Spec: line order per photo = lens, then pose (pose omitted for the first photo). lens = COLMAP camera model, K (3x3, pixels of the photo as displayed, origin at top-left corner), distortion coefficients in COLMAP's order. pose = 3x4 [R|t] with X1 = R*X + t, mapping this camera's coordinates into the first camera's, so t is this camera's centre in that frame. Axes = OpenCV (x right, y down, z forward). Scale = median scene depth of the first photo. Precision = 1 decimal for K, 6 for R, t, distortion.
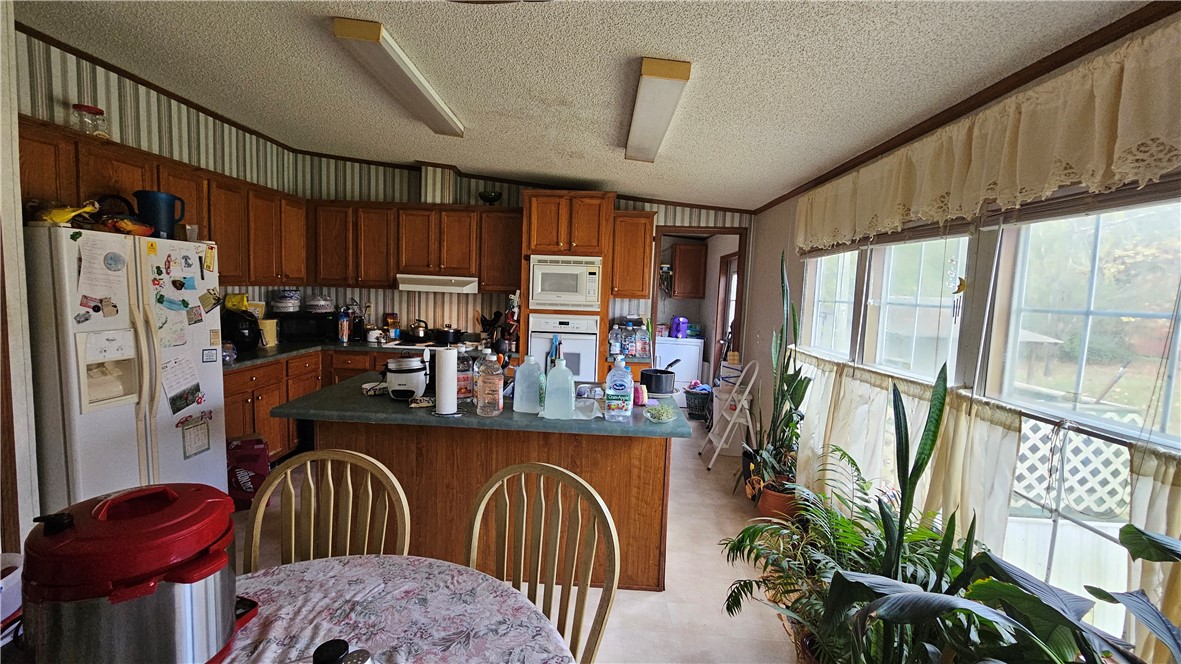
lens RADIAL K [[483.5, 0, 591.3], [0, 483.5, 332.0], [0, 0, 1]] dist [-0.002164, -0.000354]
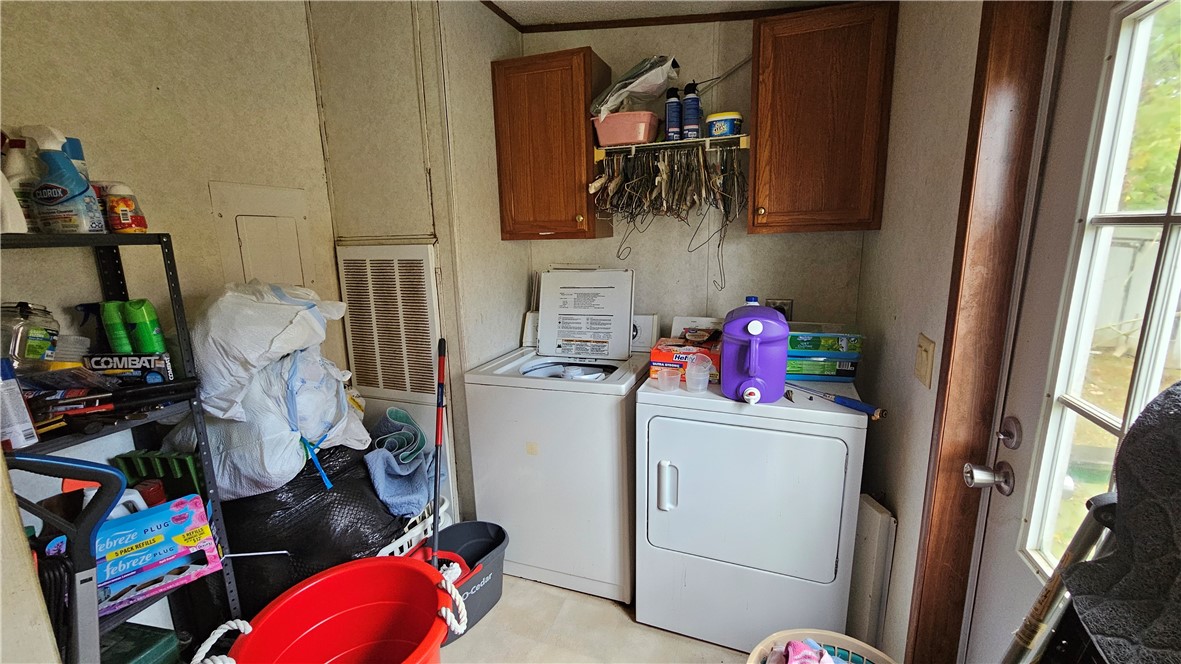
lens RADIAL K [[483.5, 0, 586.1], [0, 483.5, 331.5], [0, 0, 1]] dist [-0.002164, -0.000354]
pose [[0.945872, -0.002745, -0.324529, 0.179941], [0.037020, 0.994350, 0.099487, -0.047826], [0.322422, -0.106116, 0.940629, 0.744781]]
